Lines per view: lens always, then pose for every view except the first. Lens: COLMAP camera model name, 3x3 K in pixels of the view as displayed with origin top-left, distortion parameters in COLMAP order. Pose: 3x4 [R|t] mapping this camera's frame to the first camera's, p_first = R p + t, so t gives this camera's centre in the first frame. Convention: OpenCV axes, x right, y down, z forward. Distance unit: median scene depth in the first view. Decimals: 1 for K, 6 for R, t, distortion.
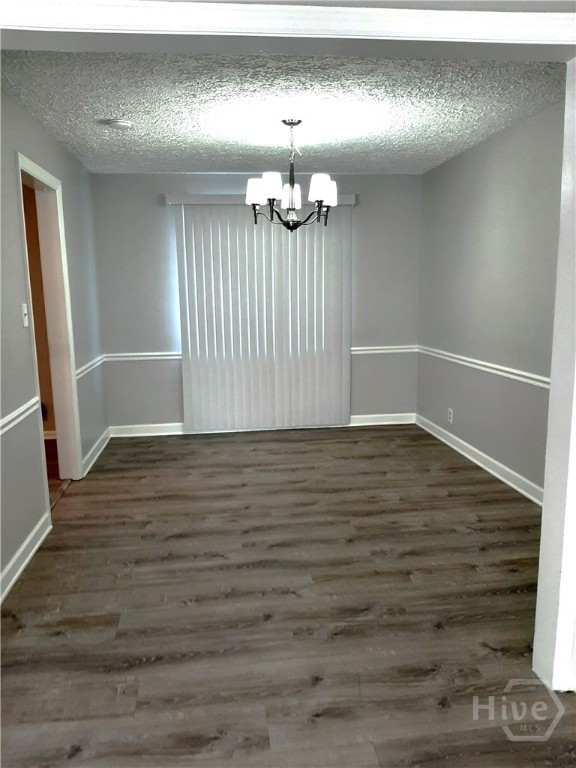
lens RADIAL K [[576.0, 0, 288.0], [0, 576.0, 384.0], [0, 0, 1]] dist [-0.090406, 0.001664]
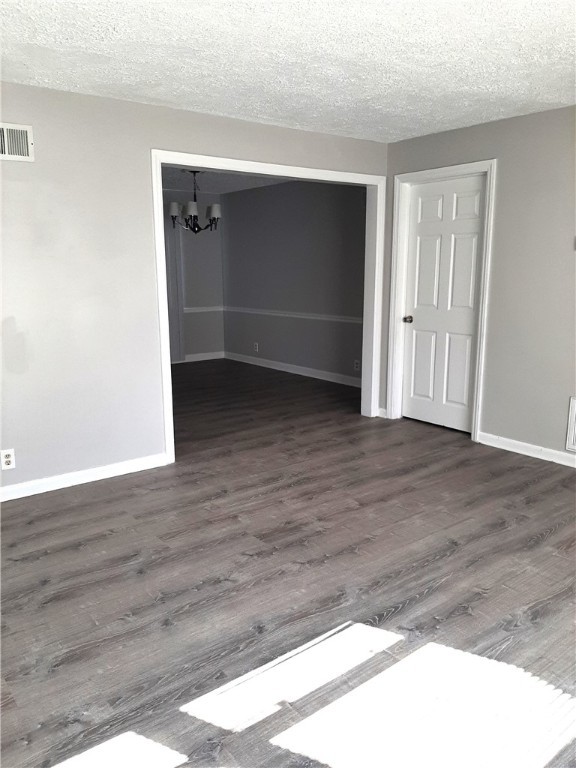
lens RADIAL K [[589.6, 0, 288.0], [0, 589.6, 384.0], [0, 0, 1]] dist [-0.001982, -0.001194]
pose [[0.859303, -0.092000, 0.503124, -0.687450], [0.076963, 0.995747, 0.050632, 0.116804], [-0.505643, -0.004786, 0.862730, -0.669240]]
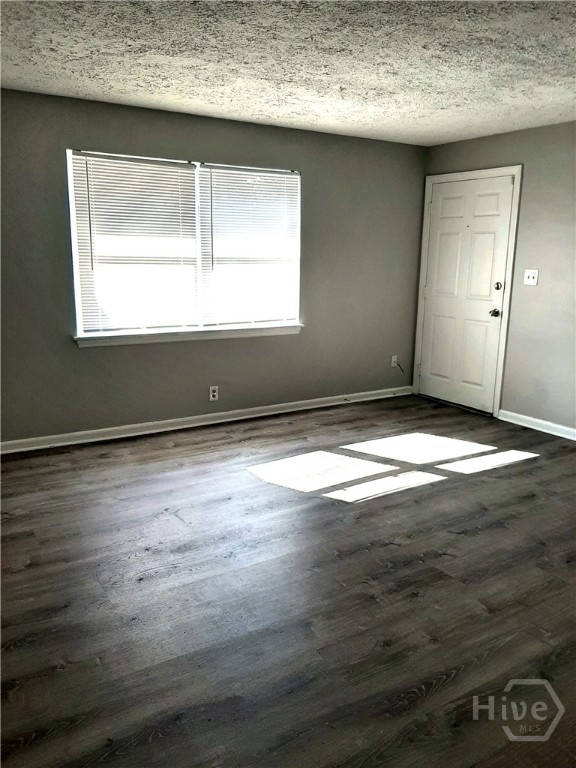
lens RADIAL K [[589.6, 0, 288.0], [0, 589.6, 384.0], [0, 0, 1]] dist [-0.001982, -0.001194]
pose [[-0.910058, 0.090078, -0.404574, 4.277121], [-0.068845, 0.929688, 0.361857, -1.165023], [0.408723, 0.357164, -0.839869, 6.588324]]
